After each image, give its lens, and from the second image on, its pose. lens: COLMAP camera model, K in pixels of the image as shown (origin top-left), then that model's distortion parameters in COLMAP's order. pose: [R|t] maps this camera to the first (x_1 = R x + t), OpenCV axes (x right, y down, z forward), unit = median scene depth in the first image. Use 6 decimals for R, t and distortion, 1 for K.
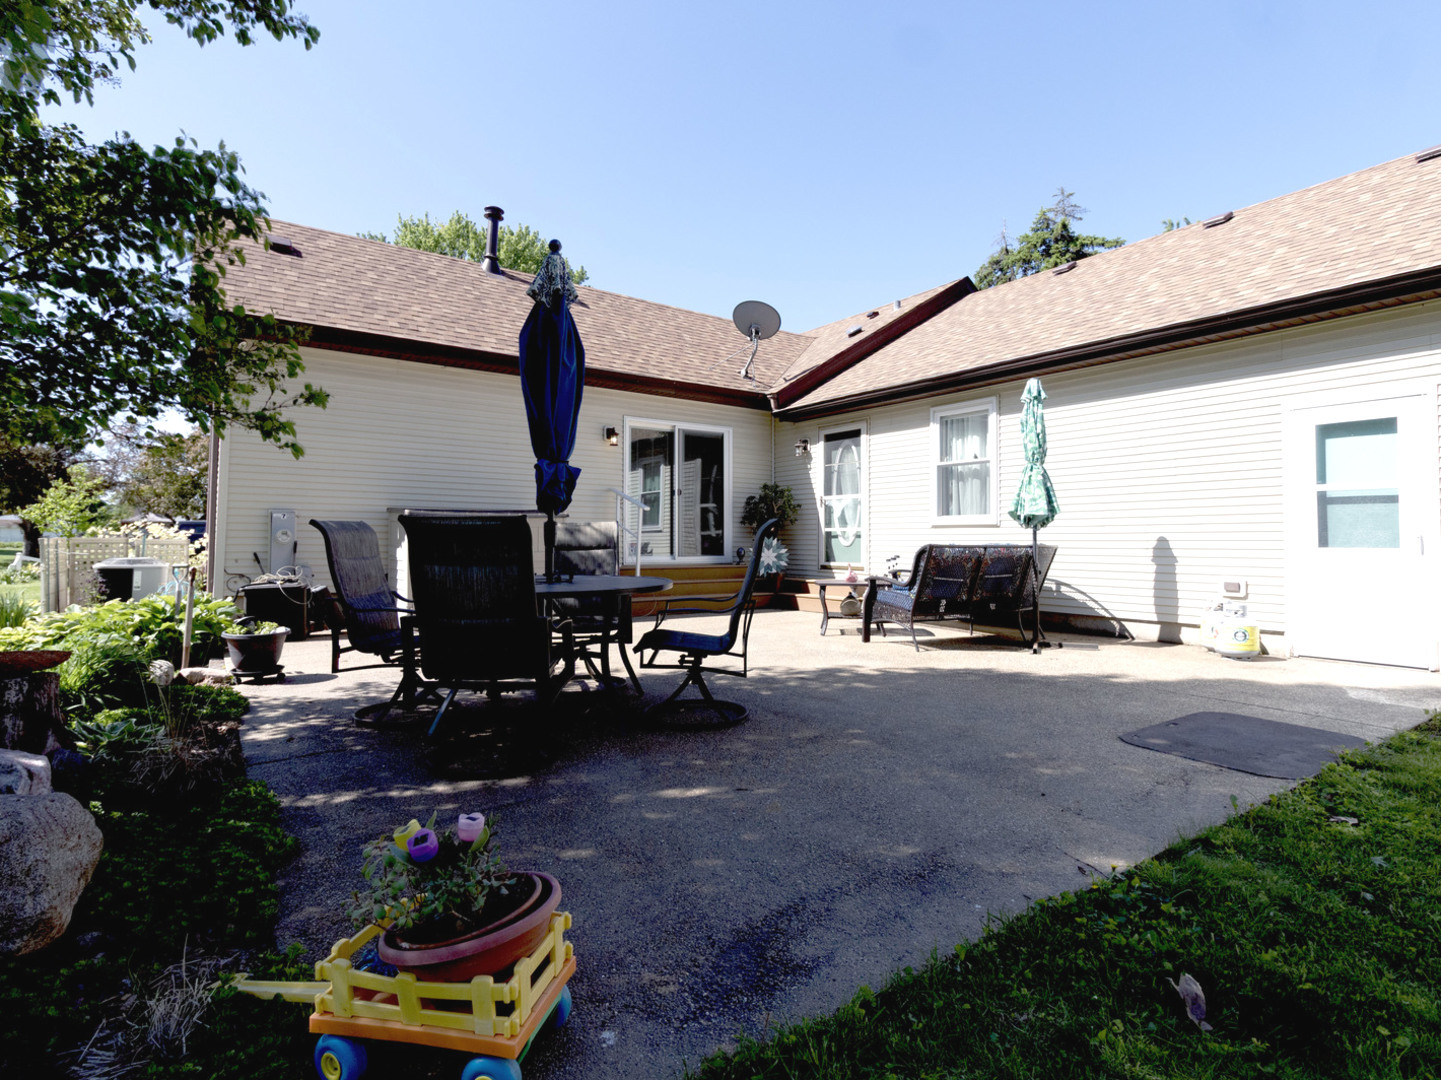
lens RADIAL K [[757.1, 0, 727.4], [0, 757.1, 541.4], [0, 0, 1]] dist [0.006168, -0.001752]
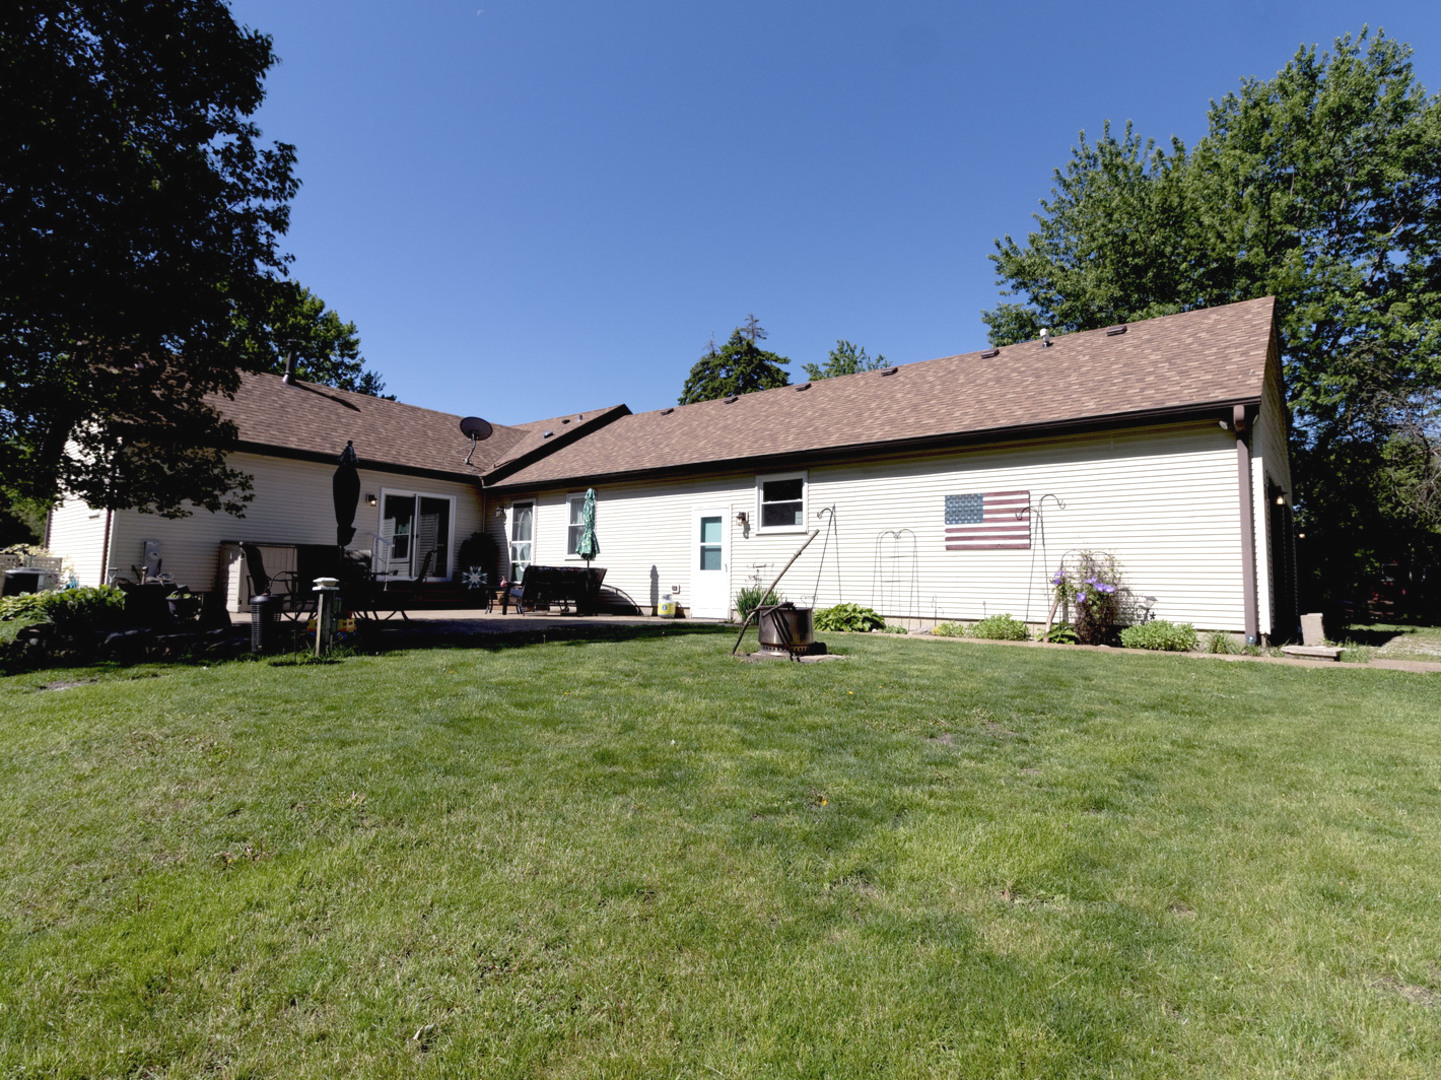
lens RADIAL K [[757.1, 0, 718.1], [0, 757.1, 528.6], [0, 0, 1]] dist [0.006168, -0.001752]
pose [[0.961631, 0.034069, 0.272222, 0.109402], [-0.013370, 0.996900, -0.077533, 0.033698], [-0.274020, 0.070919, 0.959106, -0.688012]]
